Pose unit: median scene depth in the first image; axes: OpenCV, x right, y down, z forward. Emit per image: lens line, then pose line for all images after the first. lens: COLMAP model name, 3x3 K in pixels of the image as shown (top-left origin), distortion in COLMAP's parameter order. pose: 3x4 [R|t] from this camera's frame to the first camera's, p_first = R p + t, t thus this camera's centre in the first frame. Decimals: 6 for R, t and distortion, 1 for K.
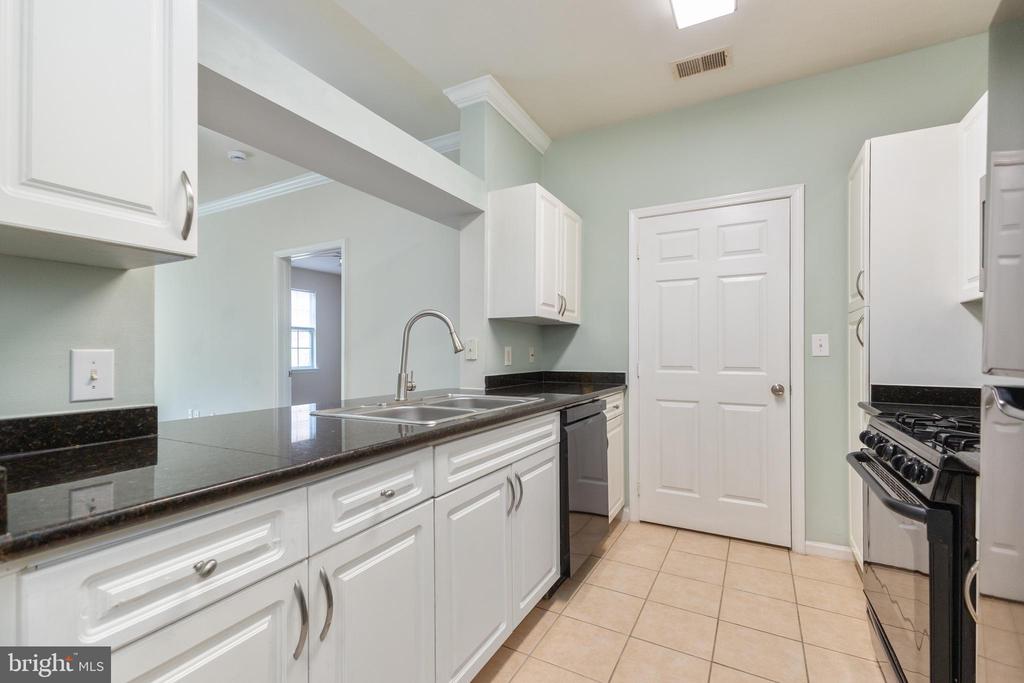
lens RADIAL K [[448.3, 0, 512.7], [0, 448.3, 344.9], [0, 0, 1]] dist [0.007344, -0.000740]
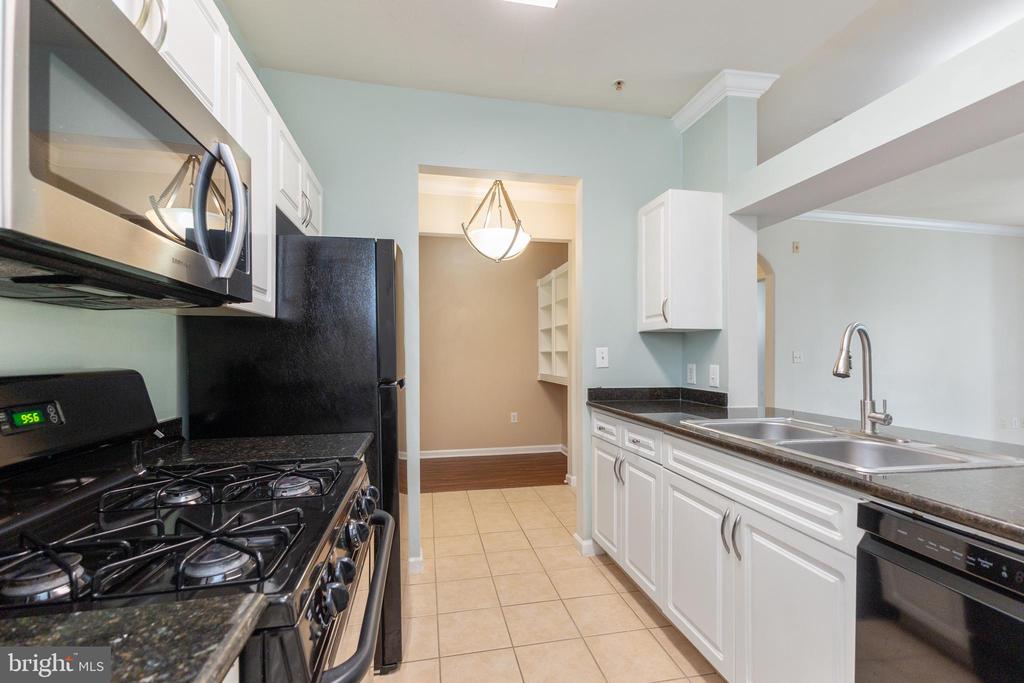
lens RADIAL K [[448.3, 0, 512.7], [0, 448.3, 344.9], [0, 0, 1]] dist [0.007344, -0.000740]
pose [[-0.767926, -0.012511, -0.640417, 0.903332], [0.011180, 0.999395, -0.032930, -0.021190], [0.640442, -0.032447, -0.767321, 1.396101]]
